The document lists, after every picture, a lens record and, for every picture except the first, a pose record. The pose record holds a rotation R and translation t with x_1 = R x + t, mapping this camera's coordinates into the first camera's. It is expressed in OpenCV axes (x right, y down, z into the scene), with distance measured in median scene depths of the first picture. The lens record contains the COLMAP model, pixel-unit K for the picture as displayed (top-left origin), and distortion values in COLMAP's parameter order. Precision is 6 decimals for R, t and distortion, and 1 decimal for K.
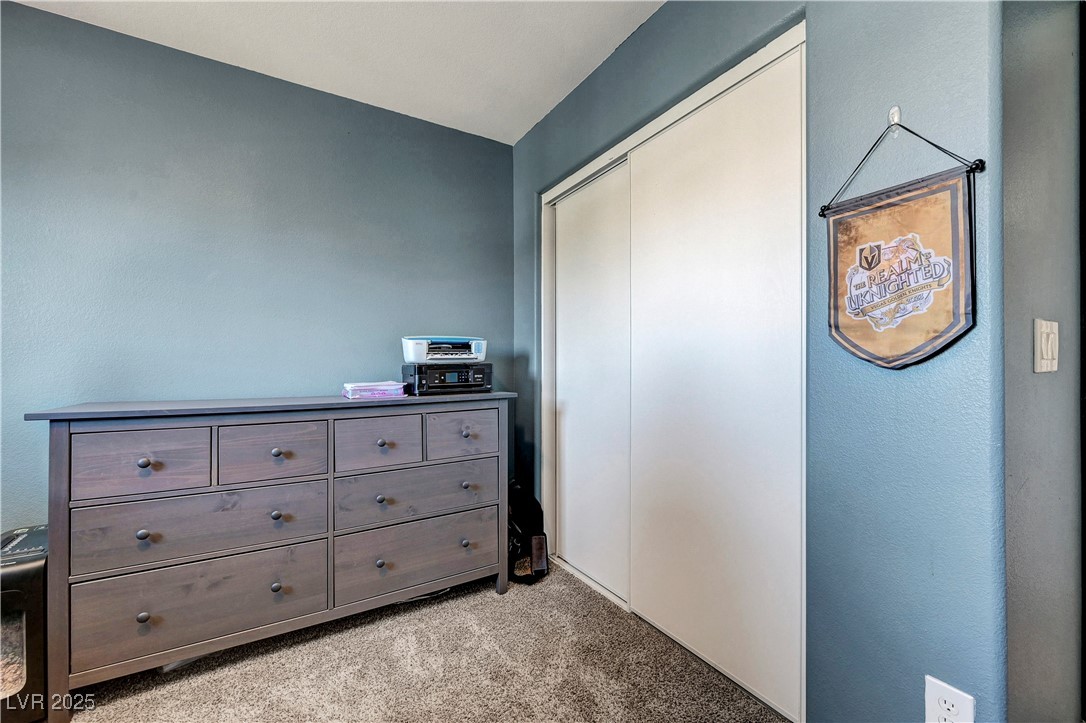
lens RADIAL K [[437.9, 0, 549.5], [0, 437.9, 366.0], [0, 0, 1]] dist [-0.001348, -0.000189]
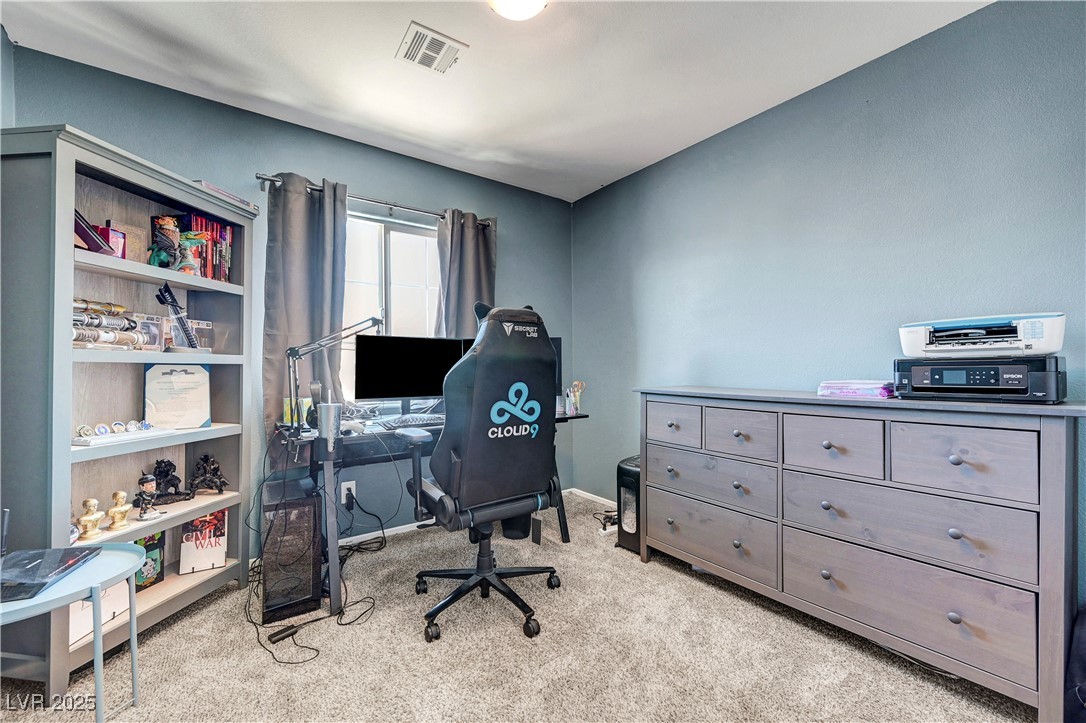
lens RADIAL K [[437.9, 0, 538.4], [0, 437.9, 364.1], [0, 0, 1]] dist [-0.001348, -0.000189]
pose [[0.072827, -0.001462, -0.997343, 0.459470], [0.003987, 0.999991, -0.001174, 0.003766], [0.997337, -0.003891, 0.072832, 0.305106]]
